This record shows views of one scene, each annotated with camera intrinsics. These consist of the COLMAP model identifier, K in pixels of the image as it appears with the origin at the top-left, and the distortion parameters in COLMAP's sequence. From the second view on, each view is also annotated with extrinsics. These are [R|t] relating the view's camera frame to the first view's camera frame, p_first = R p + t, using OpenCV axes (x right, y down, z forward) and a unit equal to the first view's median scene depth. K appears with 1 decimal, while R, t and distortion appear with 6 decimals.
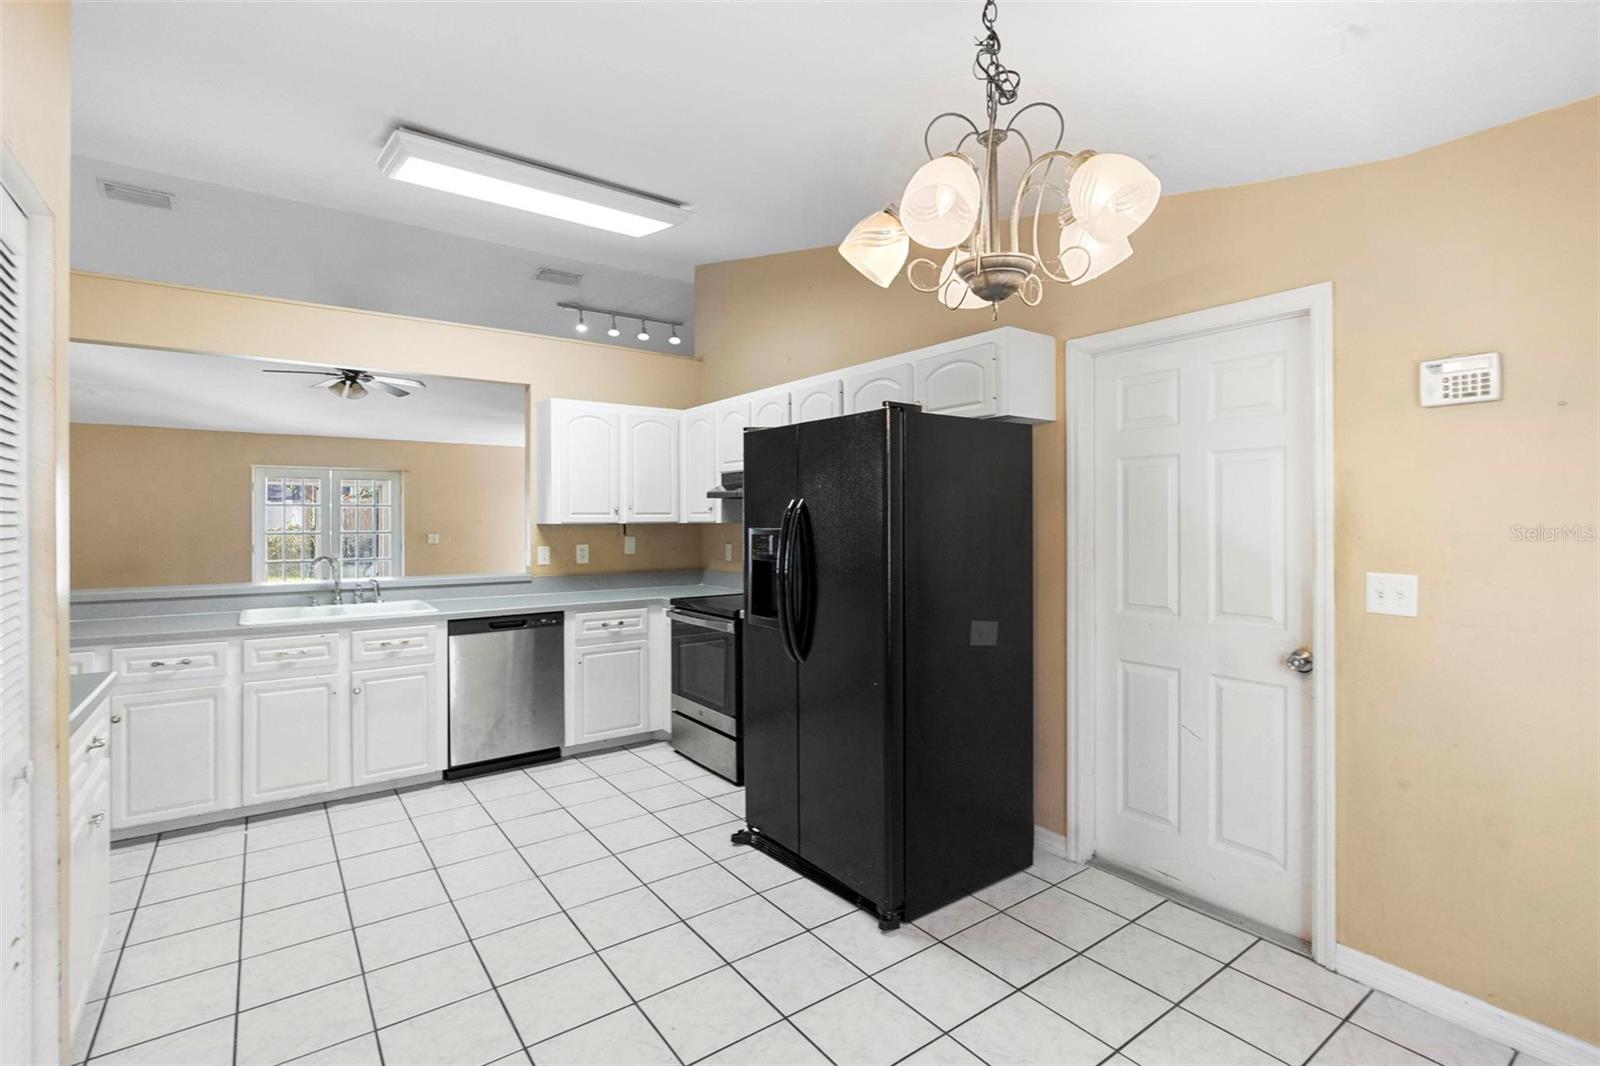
lens RADIAL K [[743.3, 0, 794.6], [0, 743.3, 518.5], [0, 0, 1]] dist [-0.004832, 0.000192]
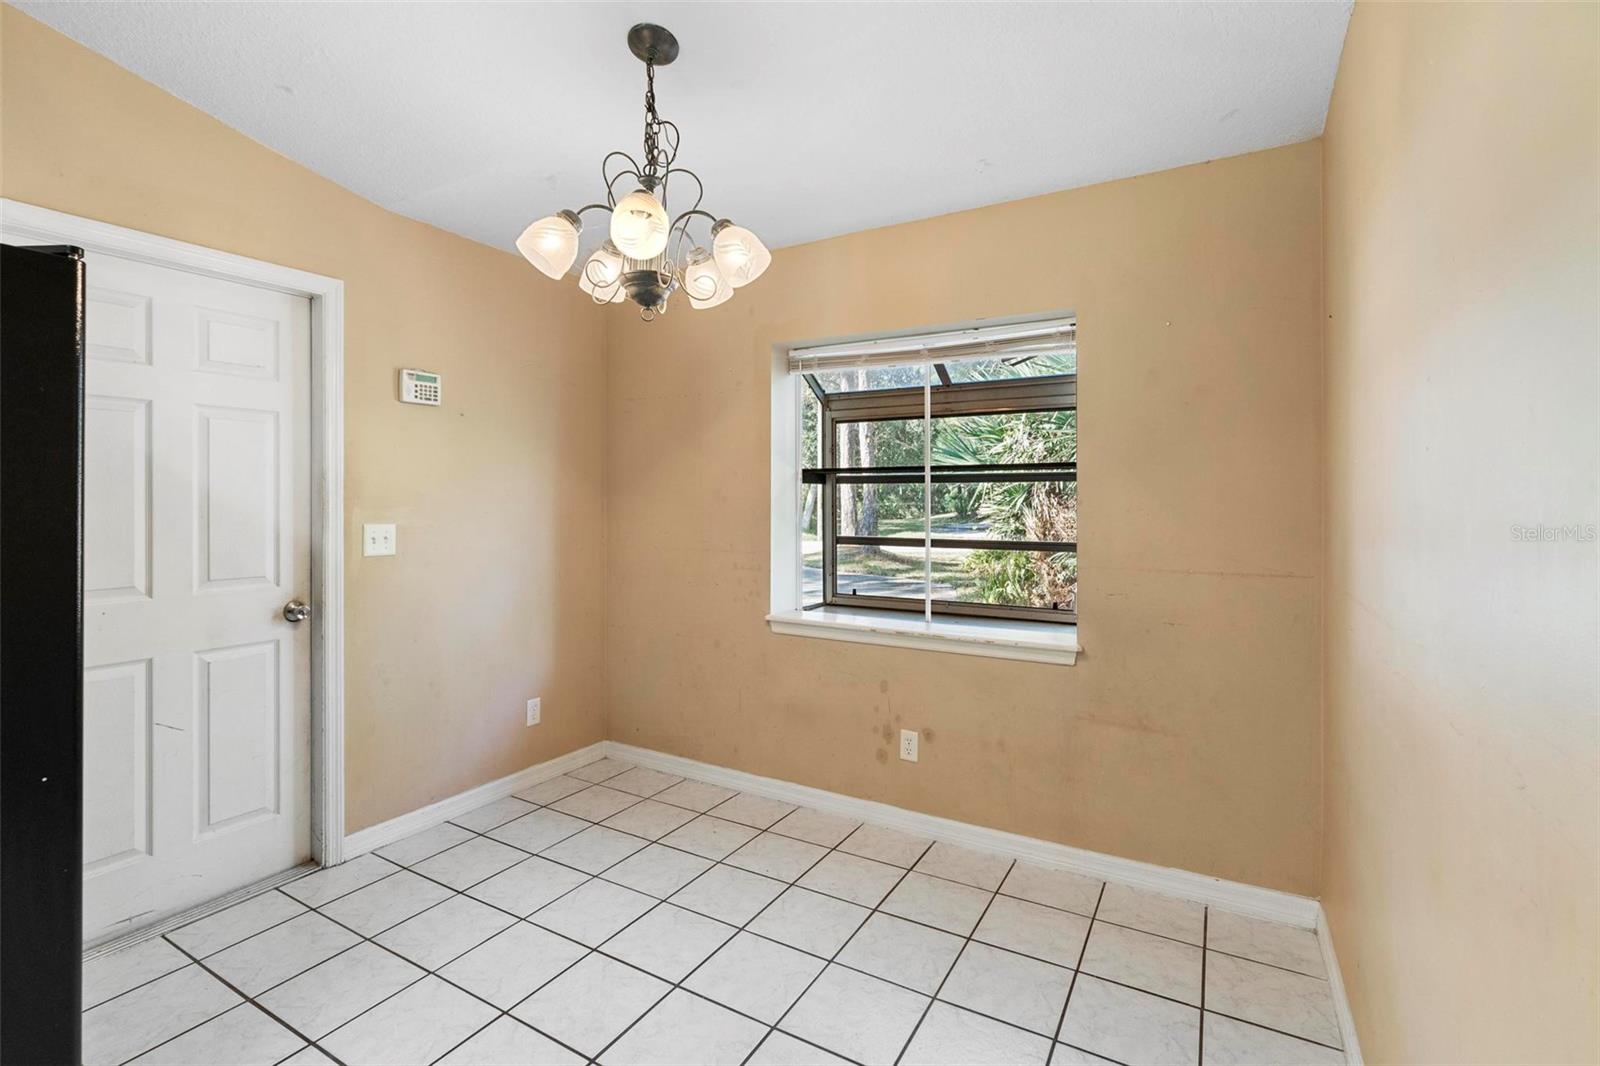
lens RADIAL K [[744.7, 0, 790.8], [0, 744.7, 492.3], [0, 0, 1]] dist [-0.010360, 0.001140]
pose [[-0.396515, 0.010280, 0.917971, -0.397439], [0.001556, 0.999943, -0.010526, 0.019231], [-0.918027, -0.002746, -0.396509, 0.496931]]
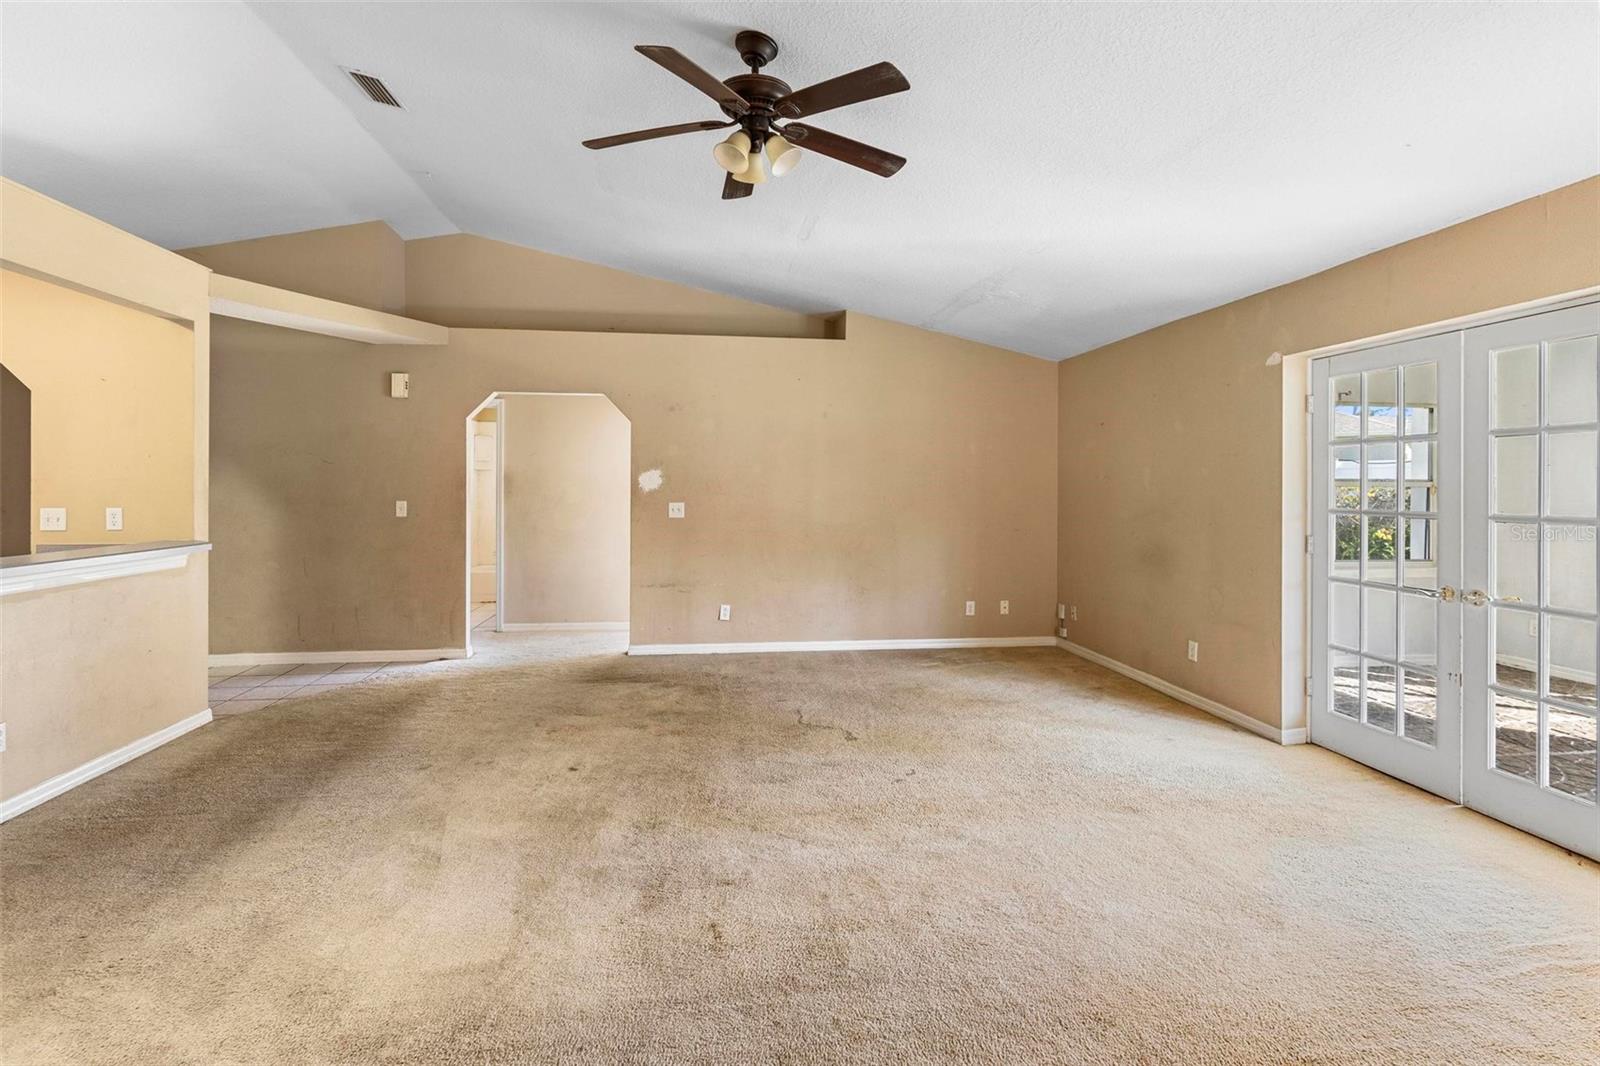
lens RADIAL K [[744.7, 0, 790.8], [0, 744.7, 492.3], [0, 0, 1]] dist [-0.010360, 0.001140]
pose [[-0.480715, 0.006463, -0.876853, -0.457017], [-0.001187, 0.999967, 0.008022, 0.014069], [0.876876, 0.004897, -0.480691, 2.264225]]
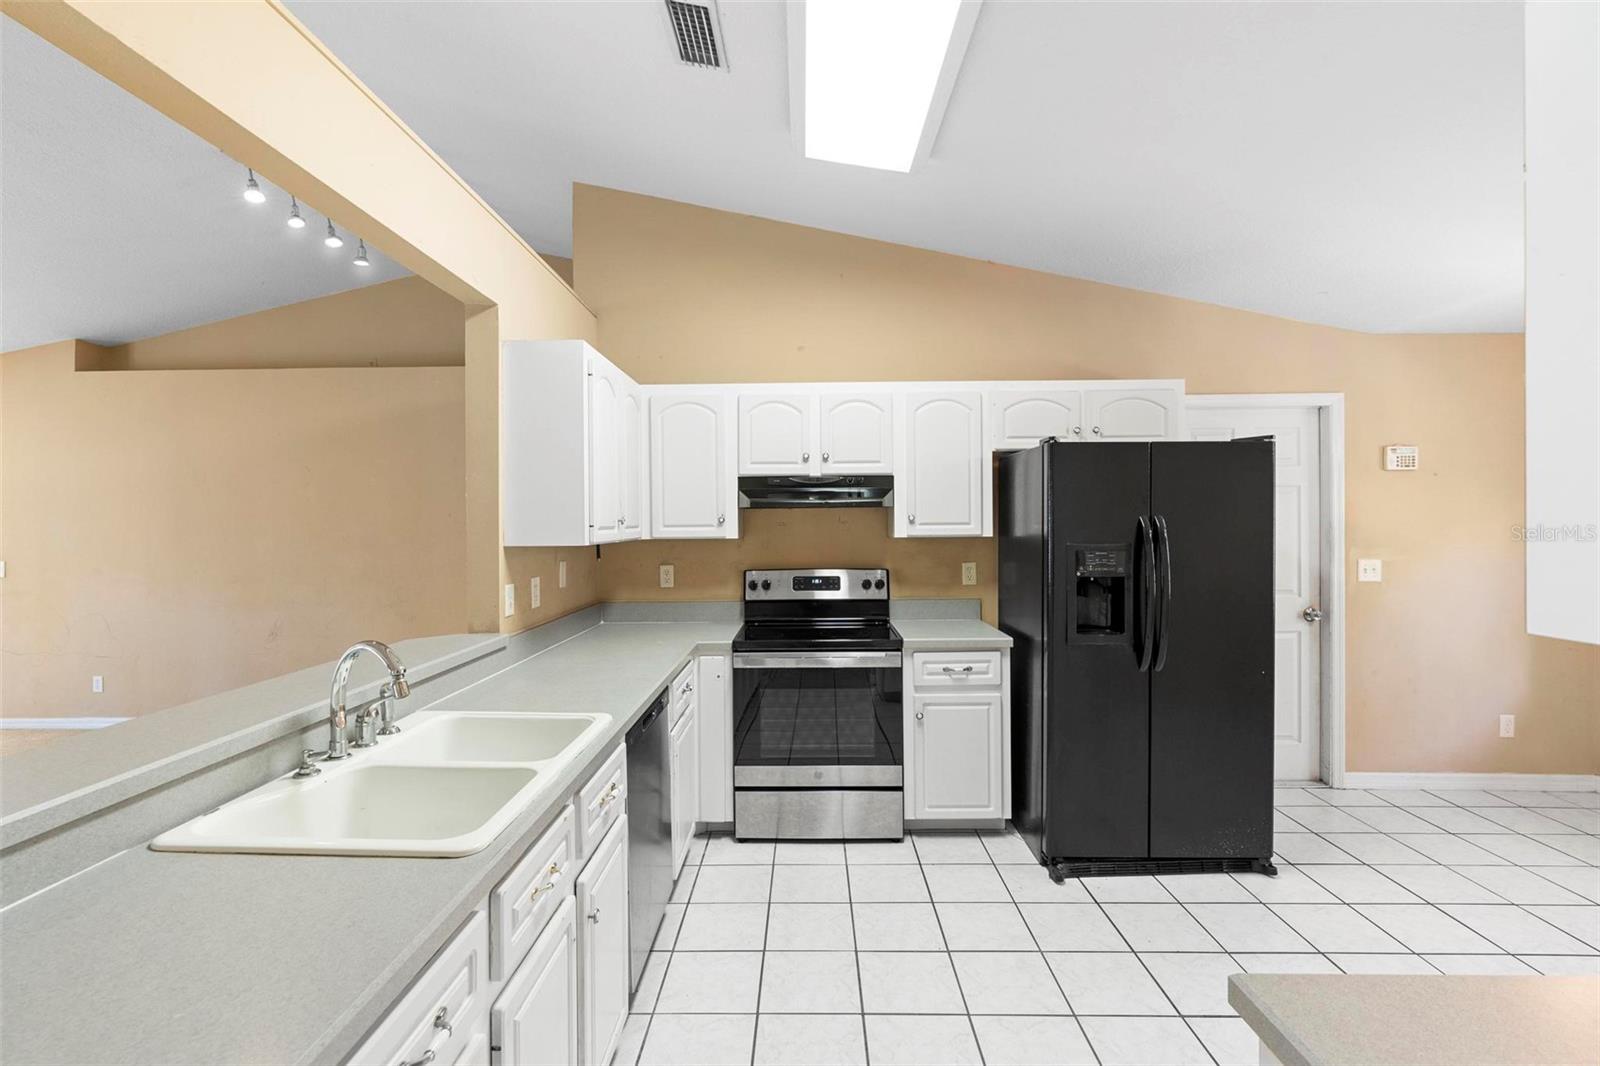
lens RADIAL K [[726.6, 0, 796.6], [0, 726.6, 524.2], [0, 0, 1]] dist [-0.005447, 0.001942]
pose [[0.601691, -0.004113, 0.798718, -0.862704], [0.004375, 0.999989, 0.001854, -0.012784], [-0.798717, 0.002379, 0.601703, 0.612981]]
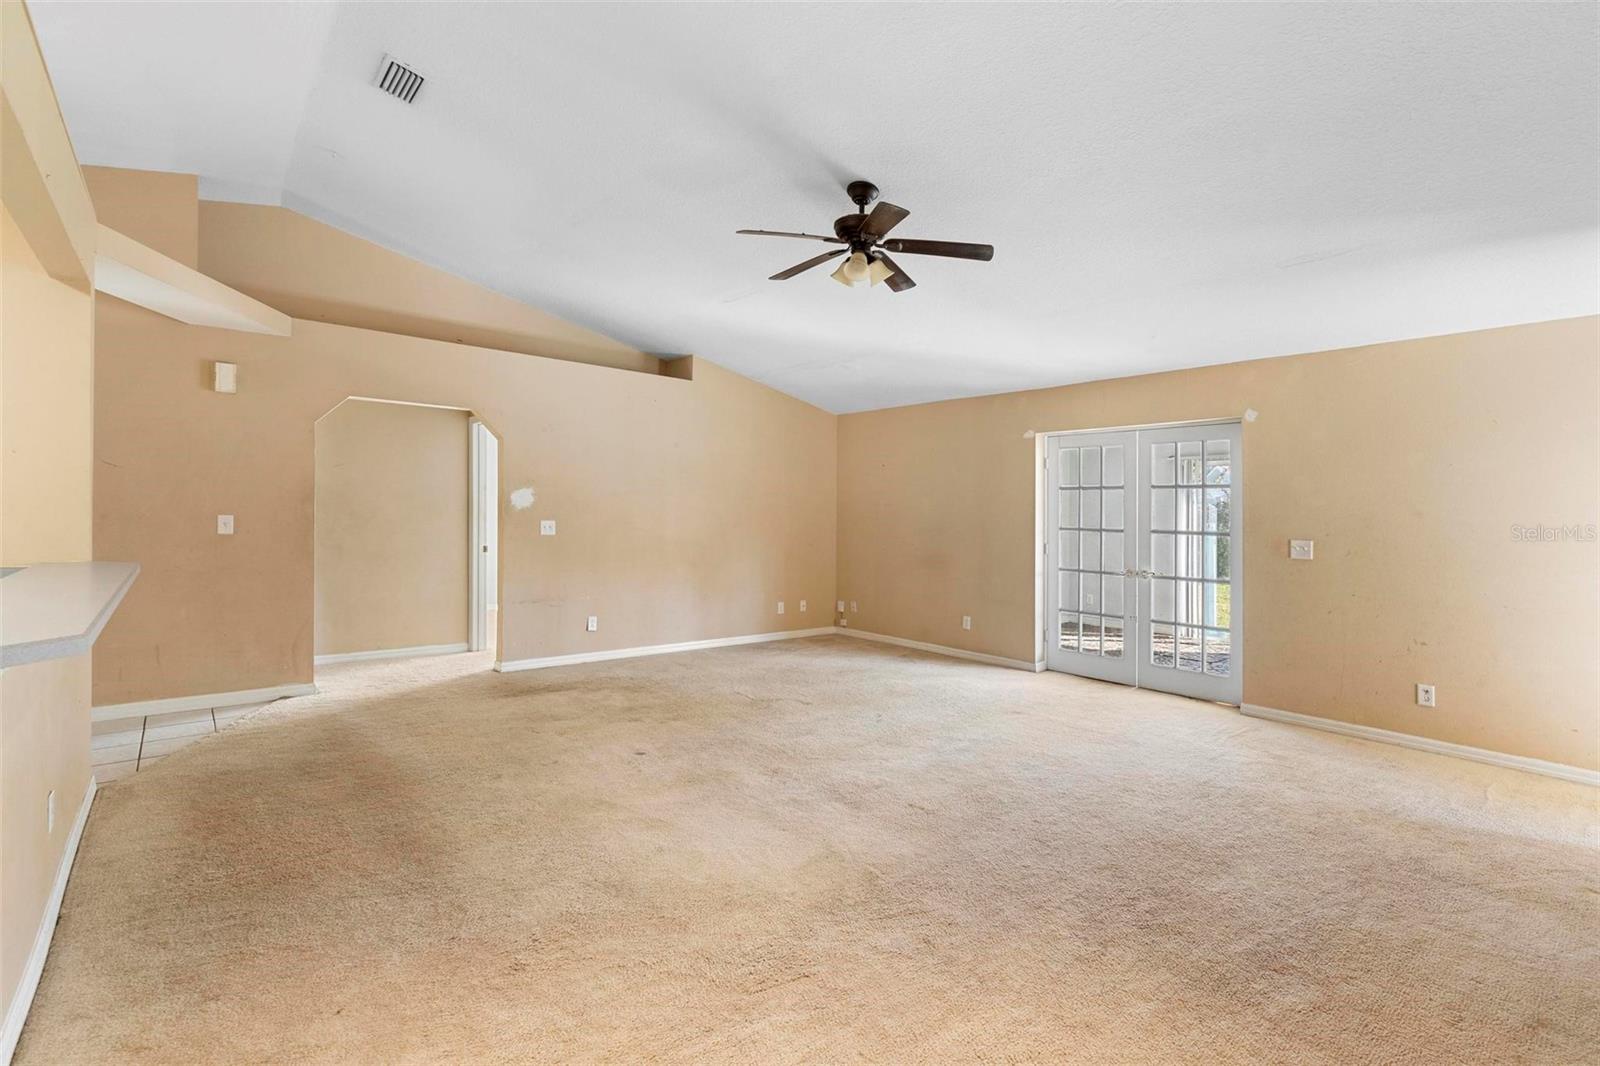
lens RADIAL K [[729.2, 0, 794.7], [0, 729.2, 504.4], [0, 0, 1]] dist [-0.011572, 0.000240]
pose [[0.068577, -0.011357, -0.997581, -0.076451], [-0.018558, 0.999748, -0.012657, 0.024586], [0.997473, 0.019381, 0.068348, 1.698657]]
